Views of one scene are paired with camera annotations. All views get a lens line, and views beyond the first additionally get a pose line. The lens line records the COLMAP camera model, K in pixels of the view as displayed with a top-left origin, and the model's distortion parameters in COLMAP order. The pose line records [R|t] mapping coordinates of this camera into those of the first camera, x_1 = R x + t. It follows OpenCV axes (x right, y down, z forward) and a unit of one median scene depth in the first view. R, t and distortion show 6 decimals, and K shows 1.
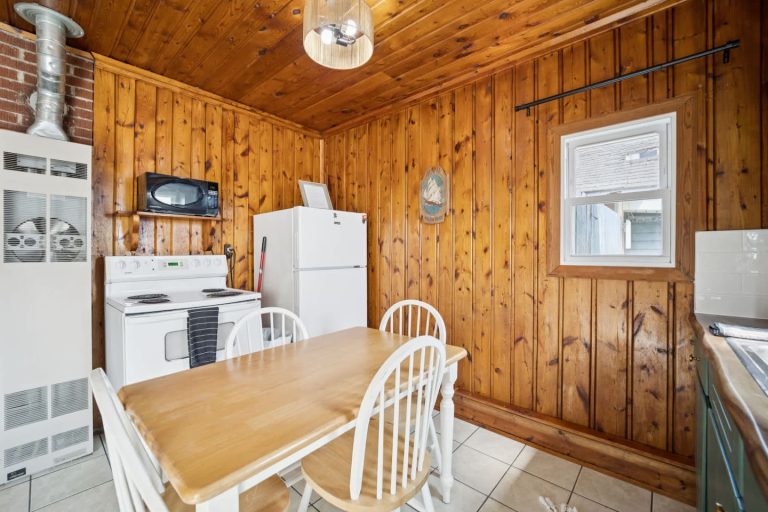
lens RADIAL K [[314.2, 0, 381.2], [0, 314.2, 255.9], [0, 0, 1]] dist [-0.019497, -0.000149]
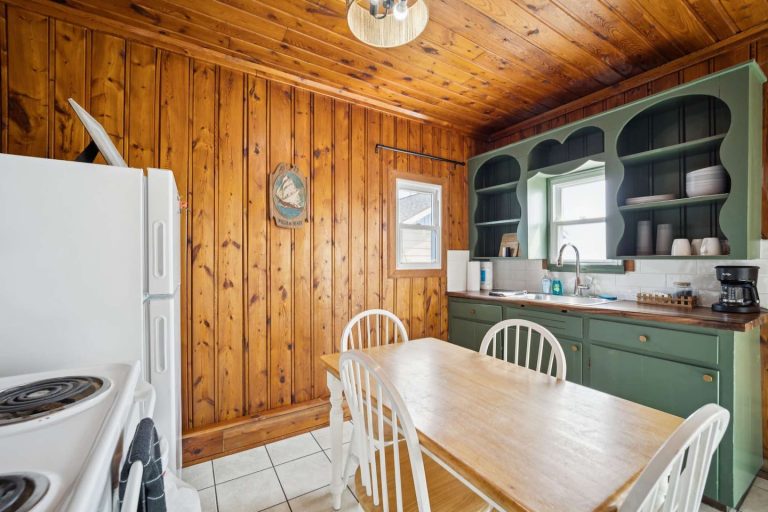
lens RADIAL K [[318.3, 0, 384.9], [0, 318.3, 260.0], [0, 0, 1]] dist [-0.000335, -0.000288]
pose [[0.275191, -0.004895, 0.961377, -0.743370], [0.005689, 0.999978, 0.003463, -0.018120], [-0.961373, 0.004516, 0.275212, 0.590754]]
